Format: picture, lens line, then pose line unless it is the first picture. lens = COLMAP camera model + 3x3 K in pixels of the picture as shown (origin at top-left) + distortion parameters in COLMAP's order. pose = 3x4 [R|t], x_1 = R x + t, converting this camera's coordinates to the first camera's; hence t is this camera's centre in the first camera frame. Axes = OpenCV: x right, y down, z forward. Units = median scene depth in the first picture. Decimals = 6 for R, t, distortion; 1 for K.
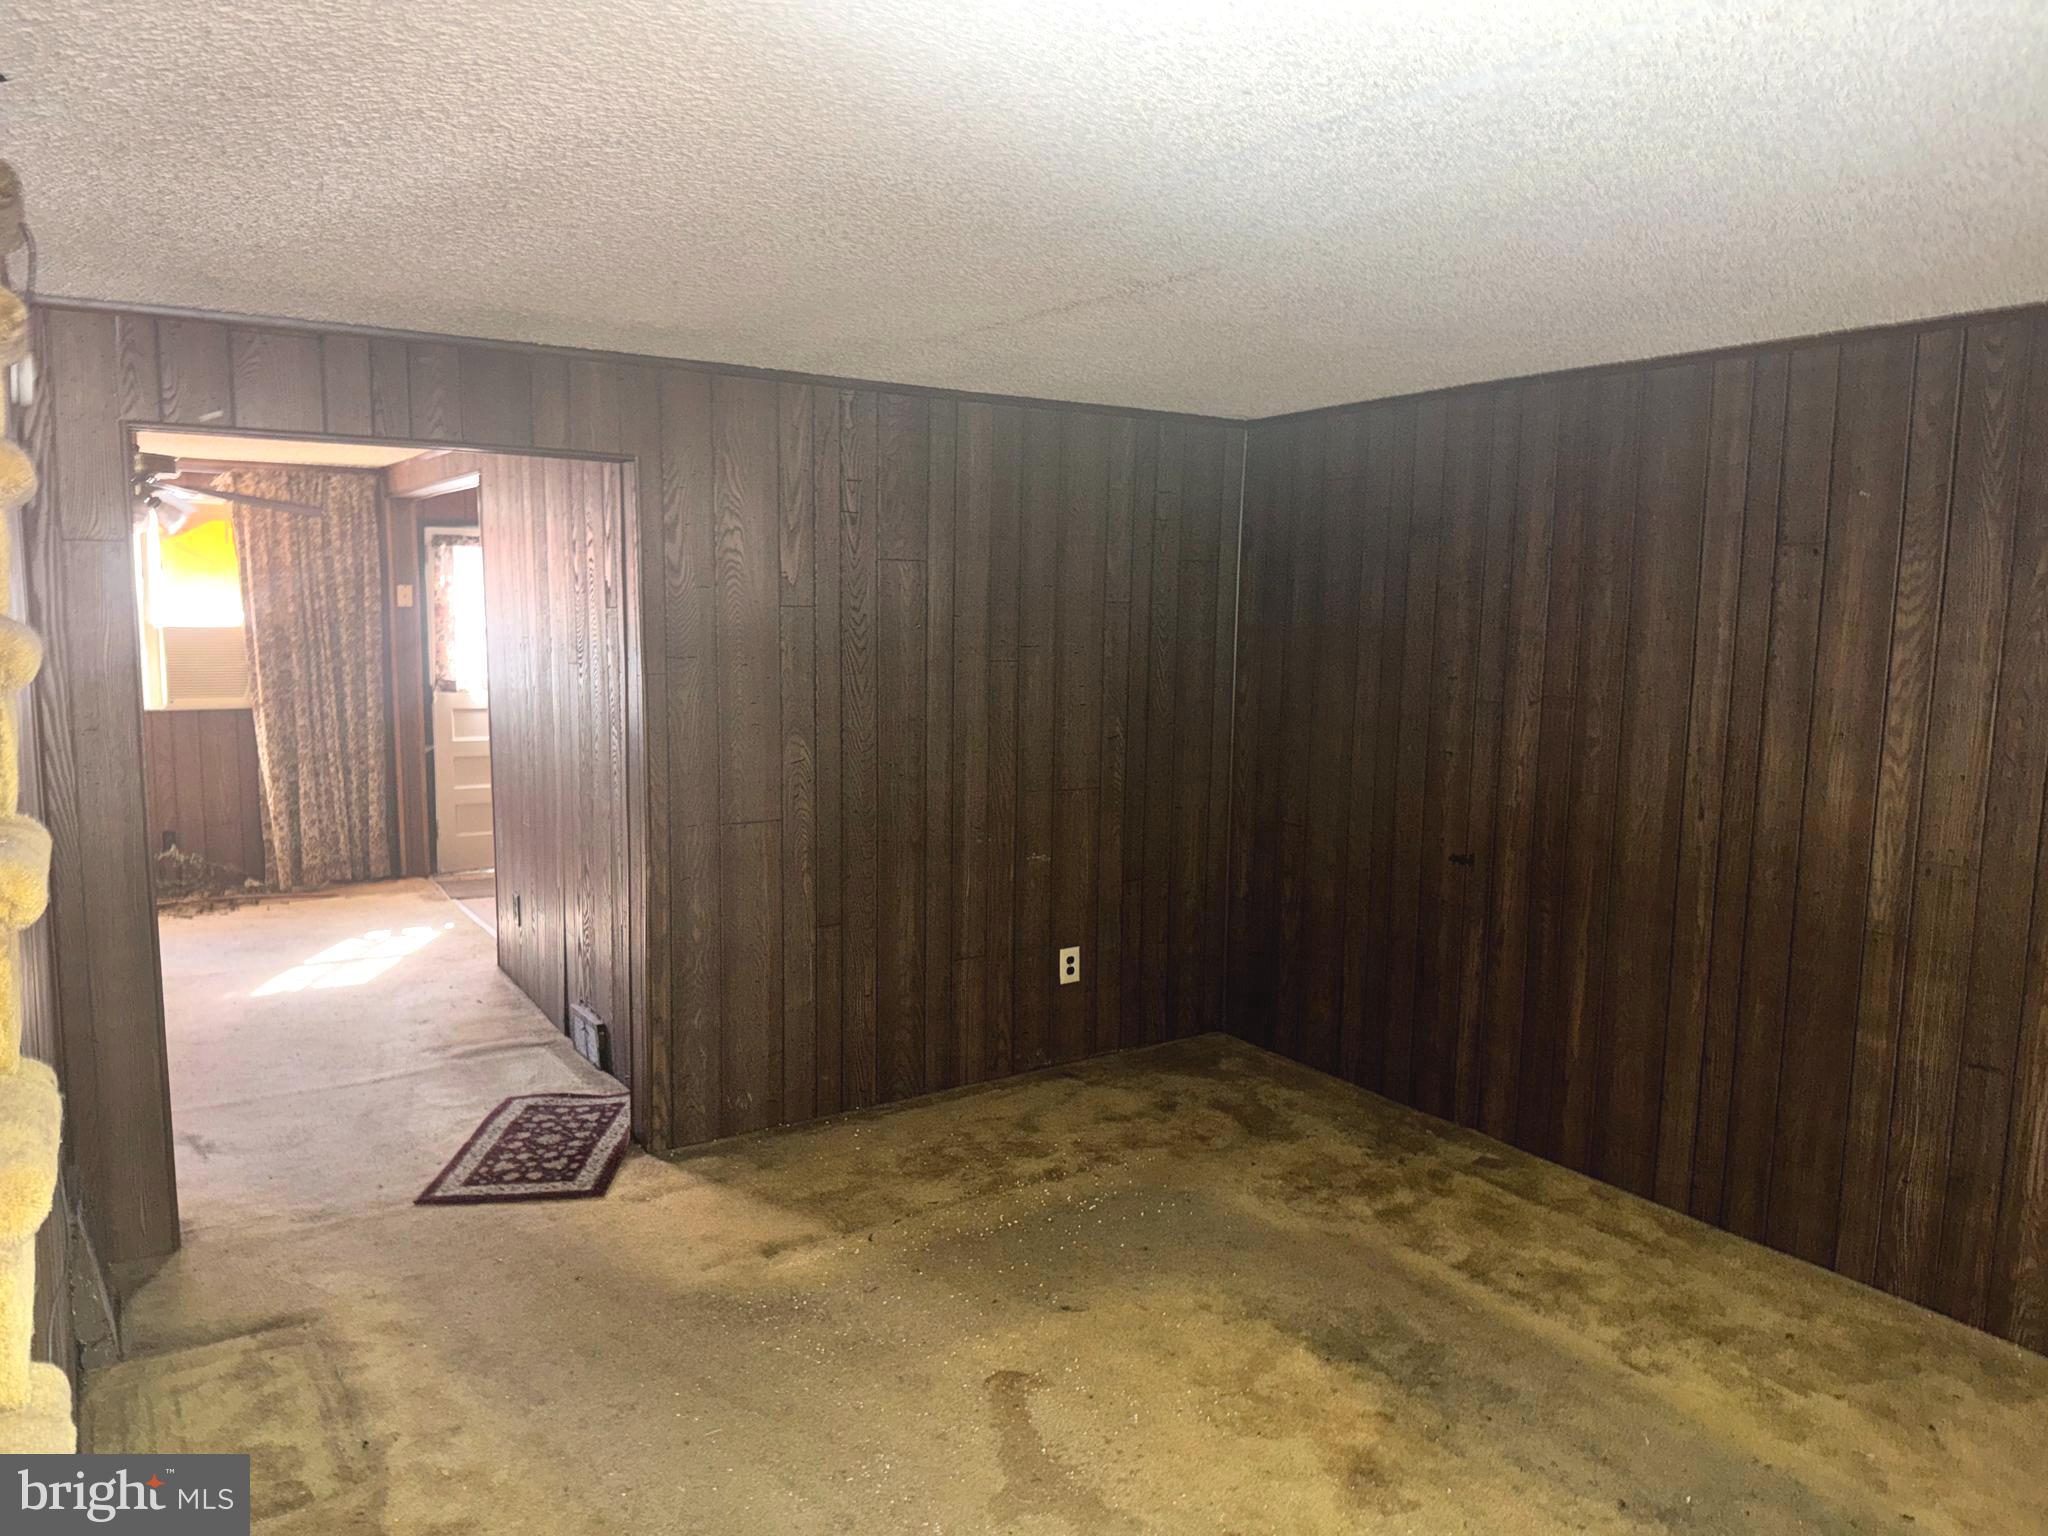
lens RADIAL K [[1410.3, 0, 1023.6], [0, 1410.3, 776.7], [0, 0, 1]] dist [0.000776, -0.000683]
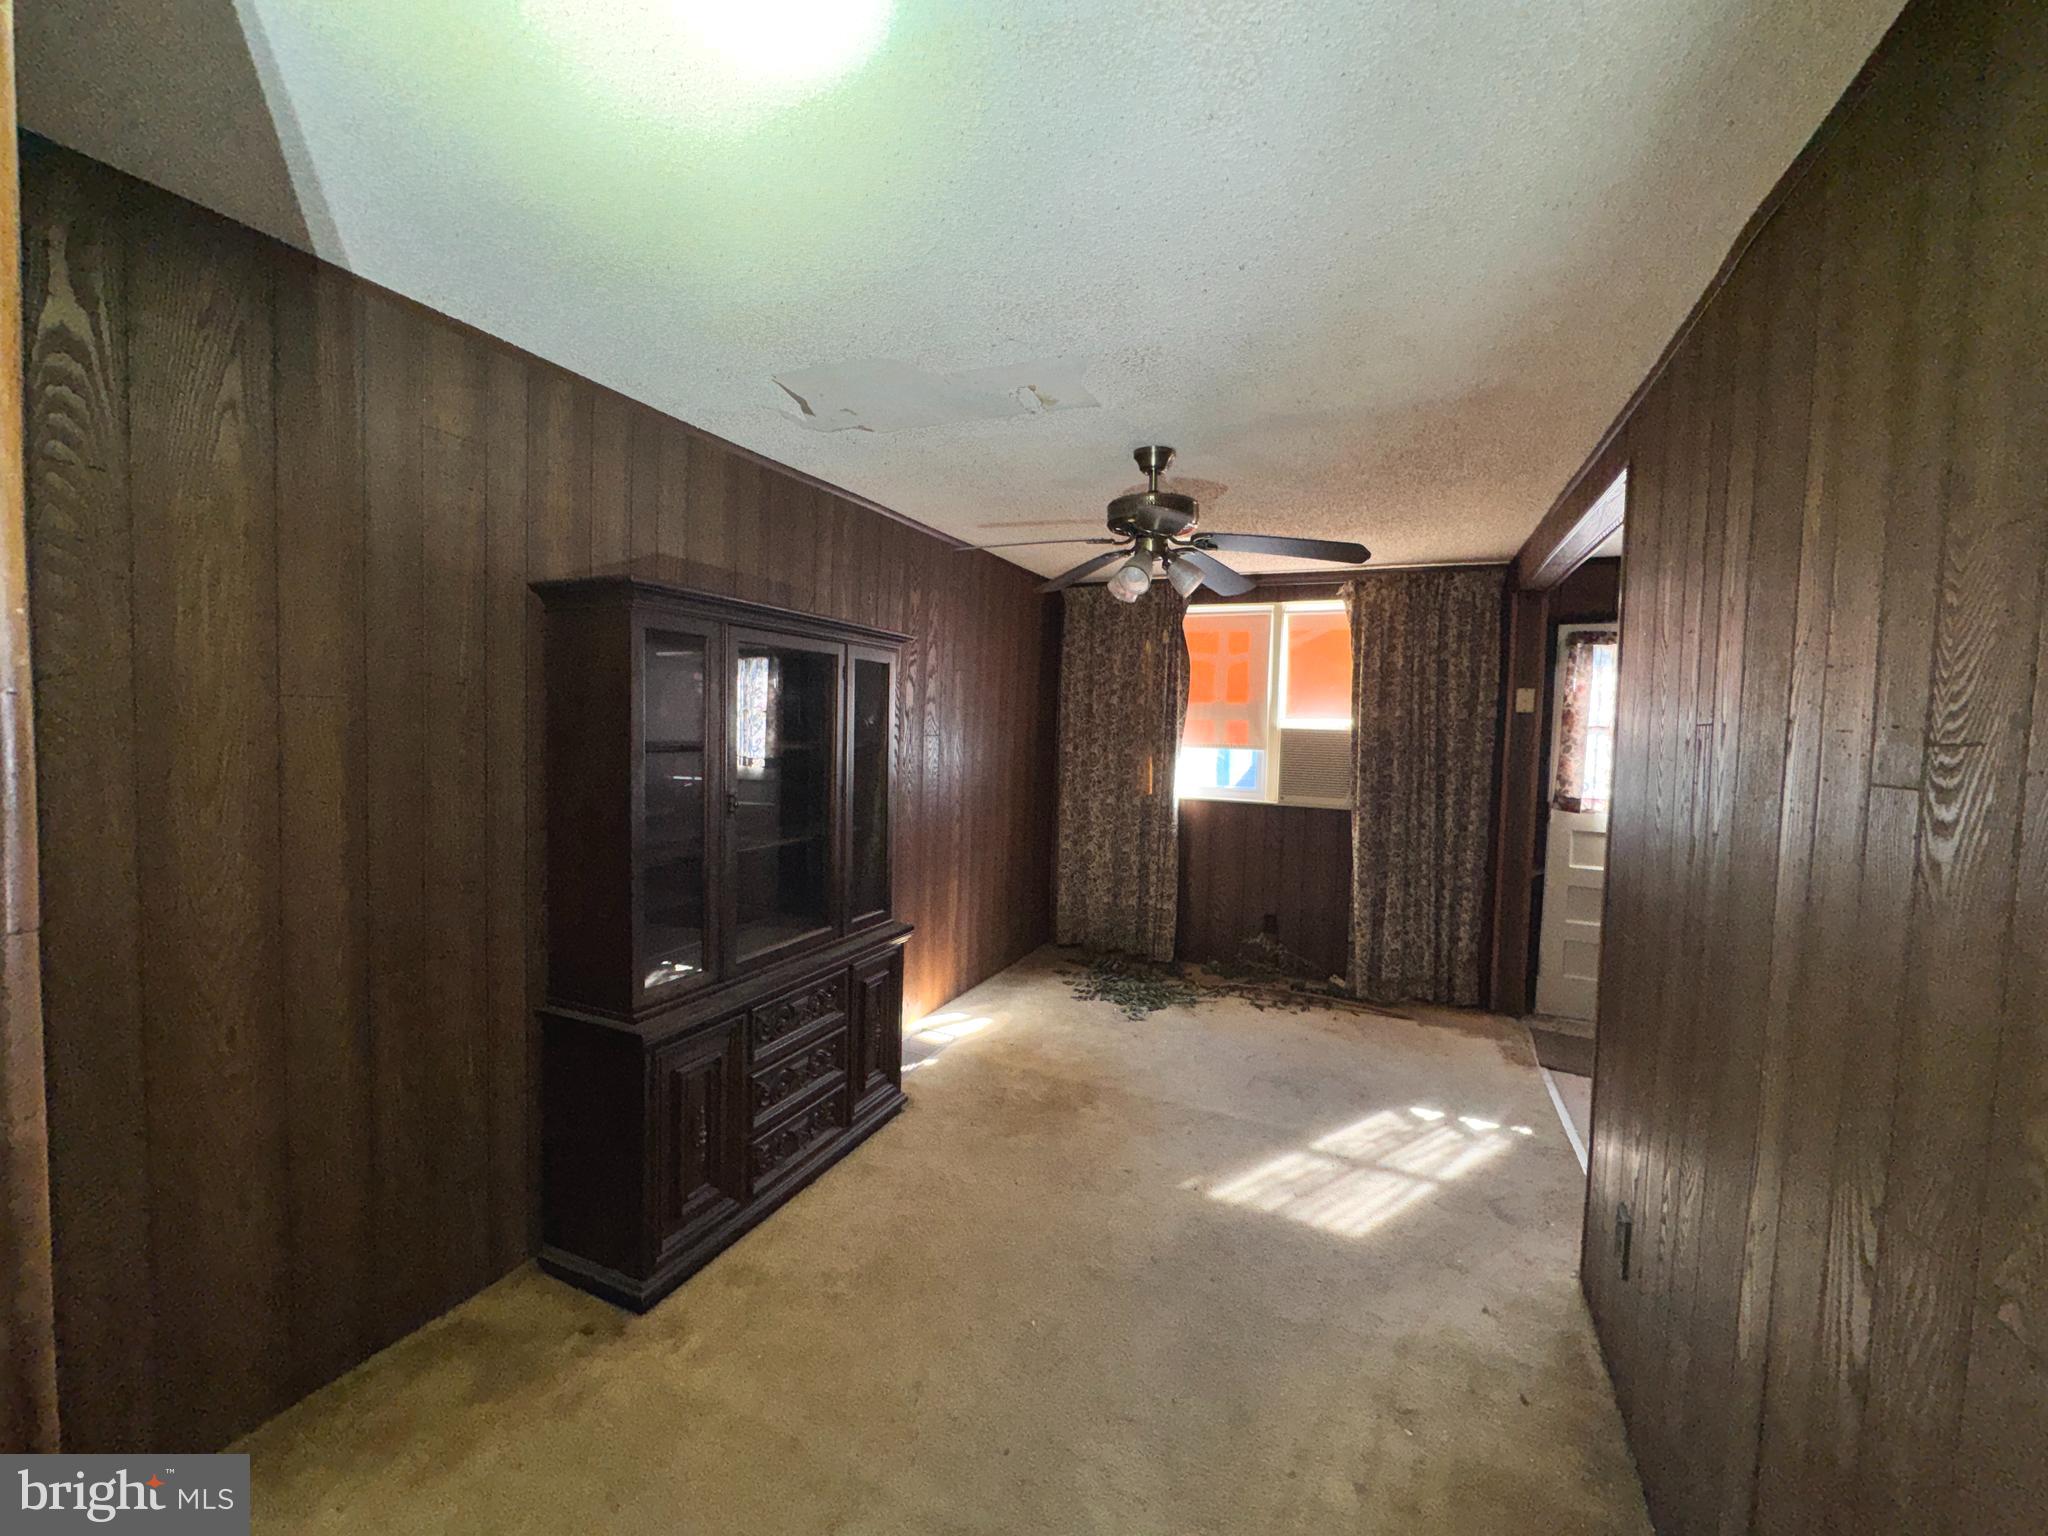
lens RADIAL K [[824.8, 0, 1020.3], [0, 824.8, 767.4], [0, 0, 1]] dist [-0.002120, -0.000177]
pose [[0.534435, 0.048038, -0.843843, -0.171041], [-0.120782, 0.992478, -0.019996, -0.038081], [0.836535, 0.112607, 0.536217, 0.468325]]
